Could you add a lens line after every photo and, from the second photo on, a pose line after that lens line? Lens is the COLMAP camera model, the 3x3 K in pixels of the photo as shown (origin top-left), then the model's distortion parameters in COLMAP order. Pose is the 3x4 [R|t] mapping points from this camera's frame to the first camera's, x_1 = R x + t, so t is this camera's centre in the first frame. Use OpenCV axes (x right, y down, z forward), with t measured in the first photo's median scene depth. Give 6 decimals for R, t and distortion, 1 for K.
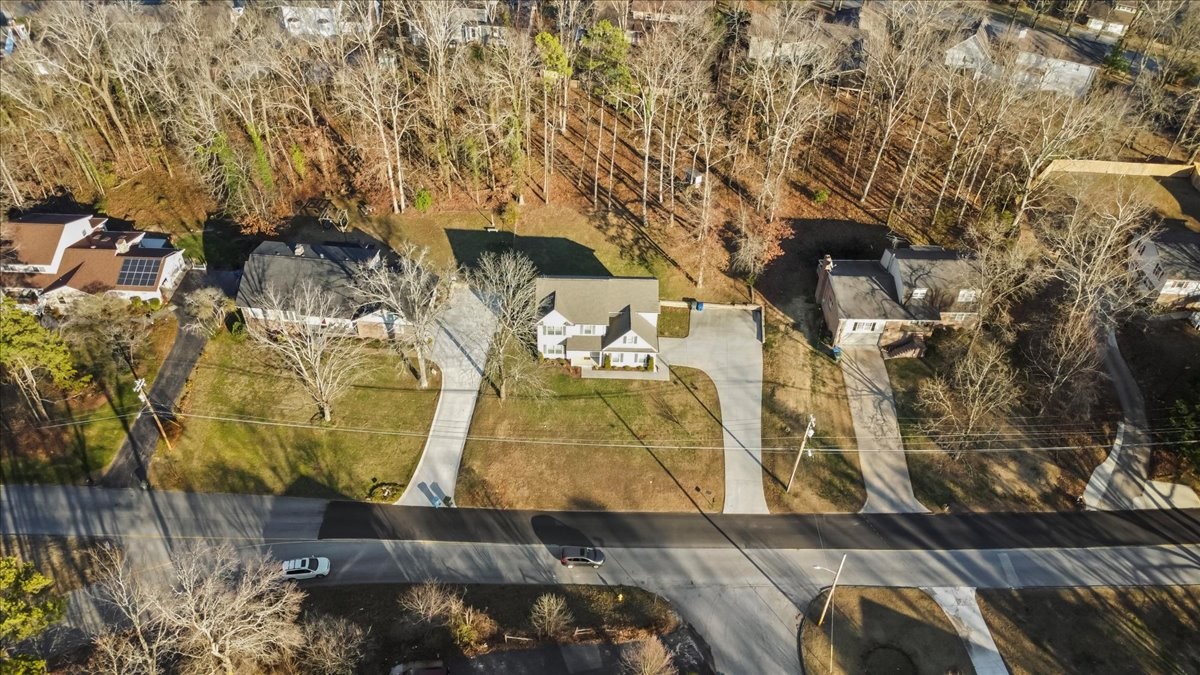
lens RADIAL K [[866.6, 0, 600.6], [0, 866.6, 332.5], [0, 0, 1]] dist [-0.018550, -0.010663]
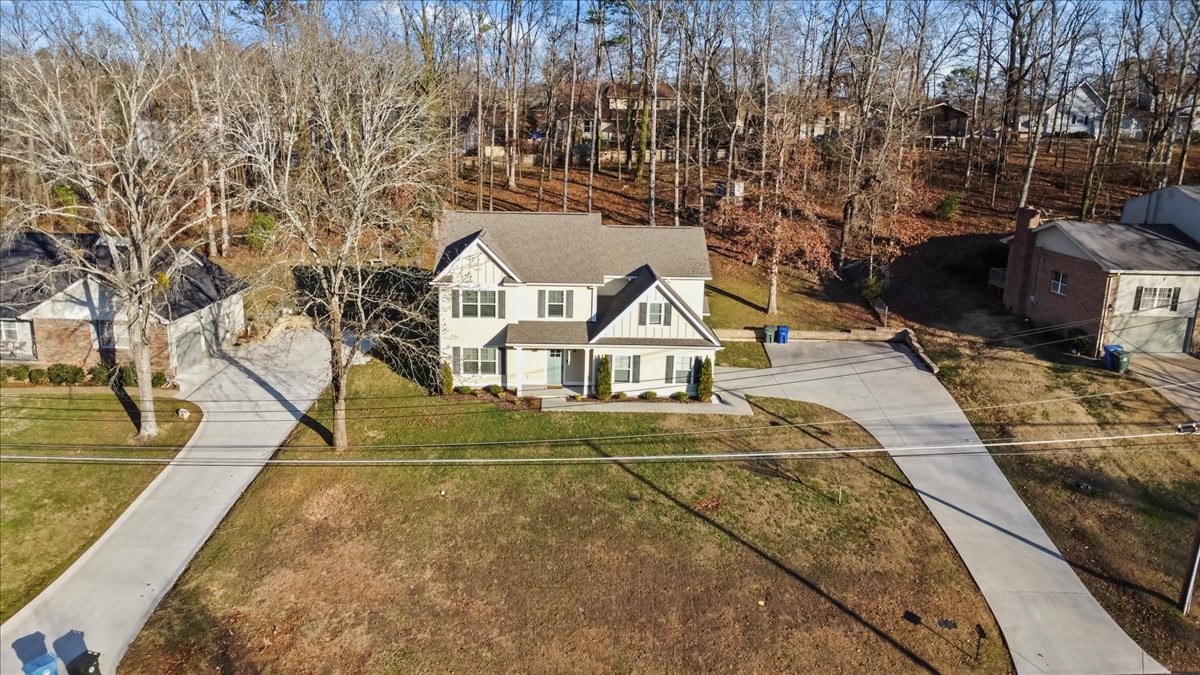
lens RADIAL K [[866.6, 0, 600.6], [0, 866.6, 340.8], [0, 0, 1]] dist [-0.018550, -0.010663]
pose [[0.998672, -0.019945, 0.047503, -0.012993], [0.039150, 0.893140, -0.448071, 0.206762], [-0.033490, 0.449336, 0.892735, 0.614575]]
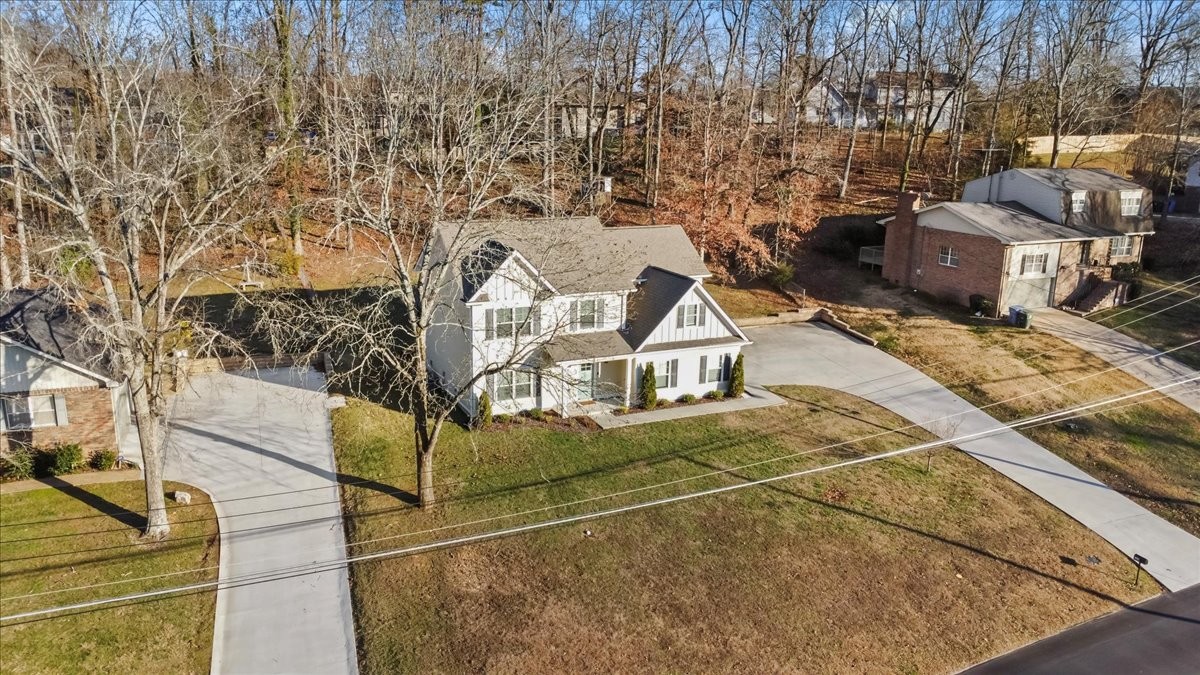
lens RADIAL K [[866.6, 0, 596.5], [0, 866.6, 342.6], [0, 0, 1]] dist [-0.018550, -0.010663]
pose [[0.900691, -0.123482, 0.416543, -0.181062], [0.293705, 0.879548, -0.374343, 0.161074], [-0.320145, 0.459508, 0.828468, 0.660413]]
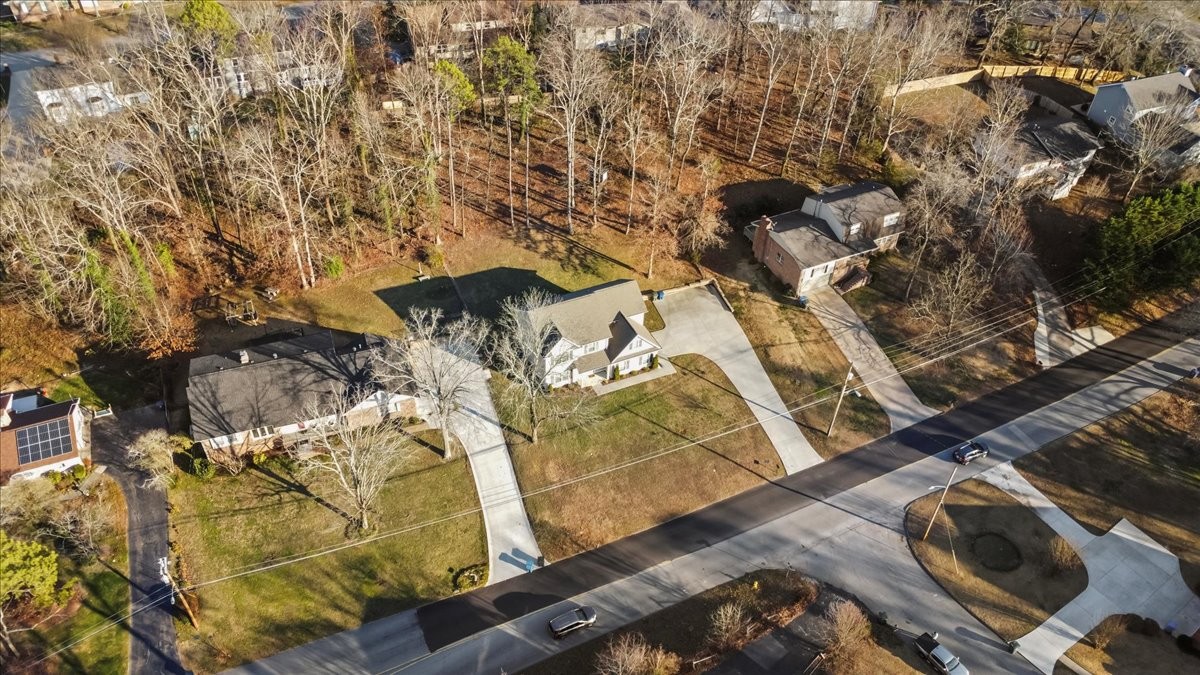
lens RADIAL K [[866.6, 0, 596.0], [0, 866.6, 340.9], [0, 0, 1]] dist [-0.018550, -0.010663]
pose [[0.904817, -0.286075, 0.315385, -0.314513], [0.280923, 0.957678, 0.062730, -0.070191], [-0.319983, 0.031839, 0.946888, 0.069274]]
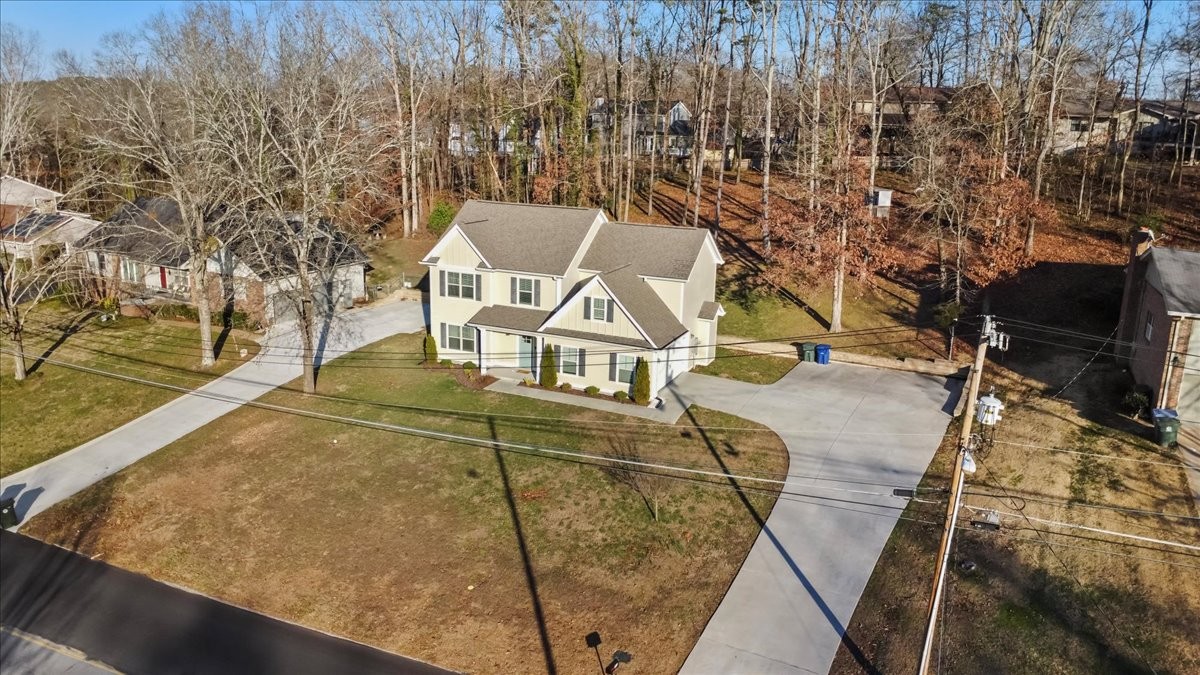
lens RADIAL K [[866.6, 0, 604.8], [0, 866.6, 337.3], [0, 0, 1]] dist [-0.018550, -0.010663]
pose [[0.916458, 0.090047, -0.389868, 0.201274], [-0.260676, 0.873571, -0.411001, 0.191751], [0.303568, 0.478294, 0.824064, 0.643999]]
